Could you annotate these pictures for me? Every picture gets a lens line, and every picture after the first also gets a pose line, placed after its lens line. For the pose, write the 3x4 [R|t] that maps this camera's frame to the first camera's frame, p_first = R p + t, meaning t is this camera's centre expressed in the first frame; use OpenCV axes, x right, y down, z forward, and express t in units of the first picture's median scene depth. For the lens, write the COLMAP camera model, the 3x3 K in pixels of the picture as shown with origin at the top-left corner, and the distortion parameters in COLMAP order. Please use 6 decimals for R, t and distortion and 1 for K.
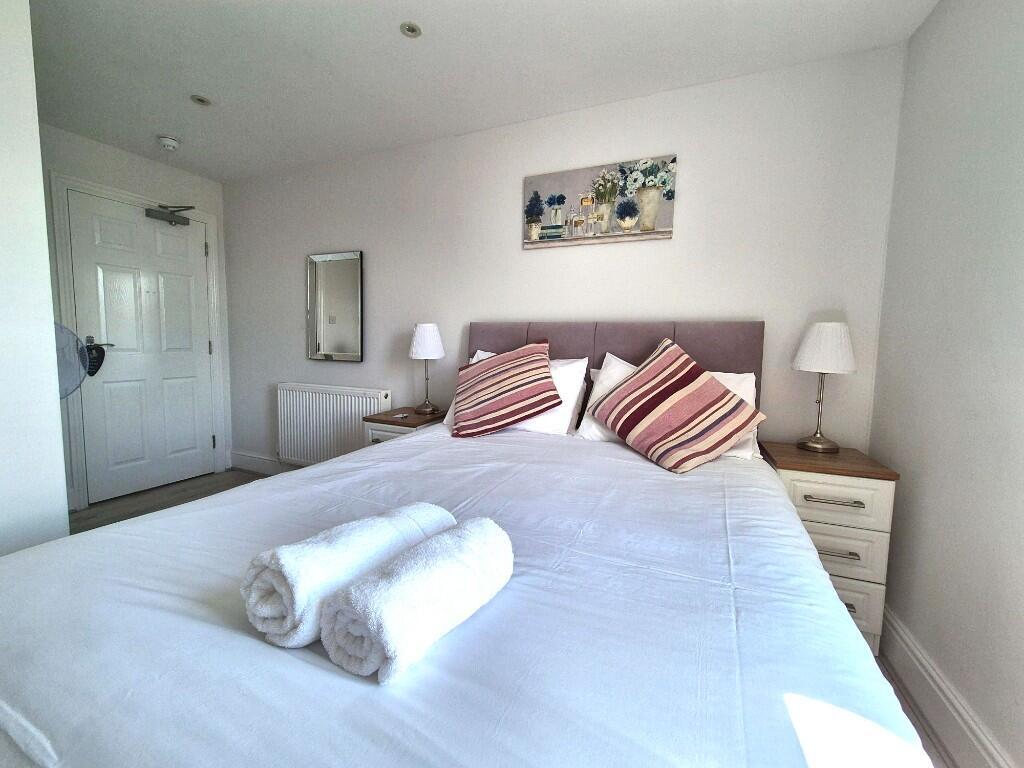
lens RADIAL K [[416.8, 0, 507.0], [0, 416.8, 383.6], [0, 0, 1]] dist [0.000246, 0.000119]
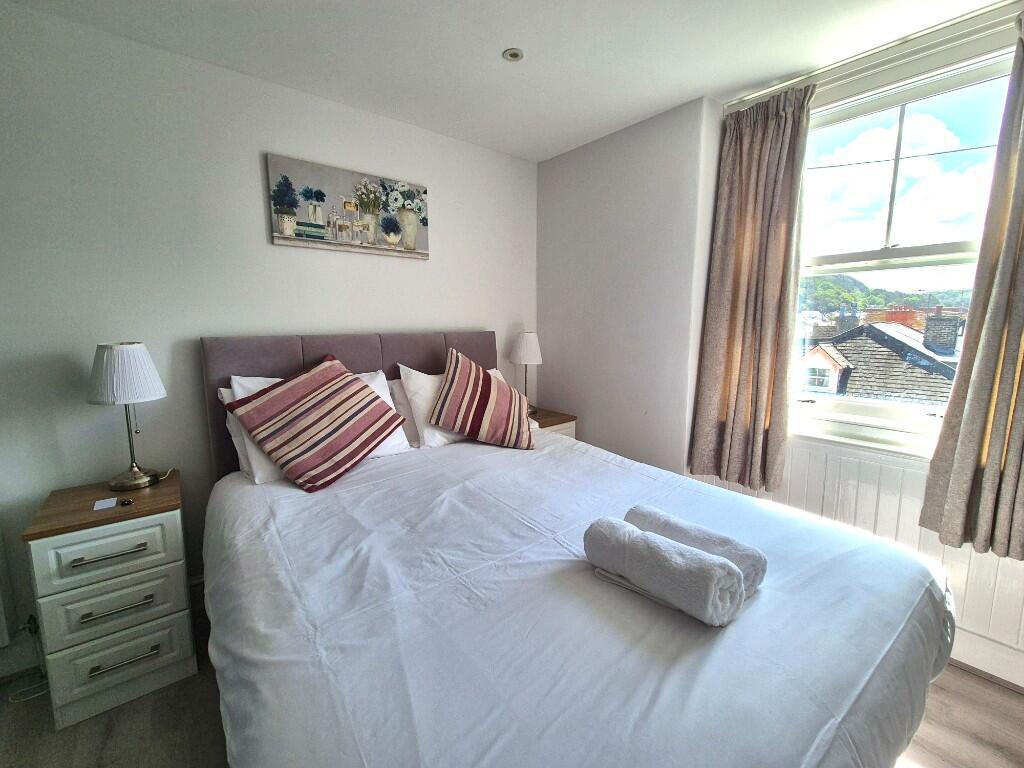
lens RADIAL K [[416.8, 0, 509.3], [0, 416.8, 384.0], [0, 0, 1]] dist [0.000246, 0.000119]
pose [[0.472389, -0.149168, 0.868676, -0.546507], [0.098208, 0.988345, 0.116312, -0.117759], [-0.875902, 0.030366, 0.481533, 0.249396]]
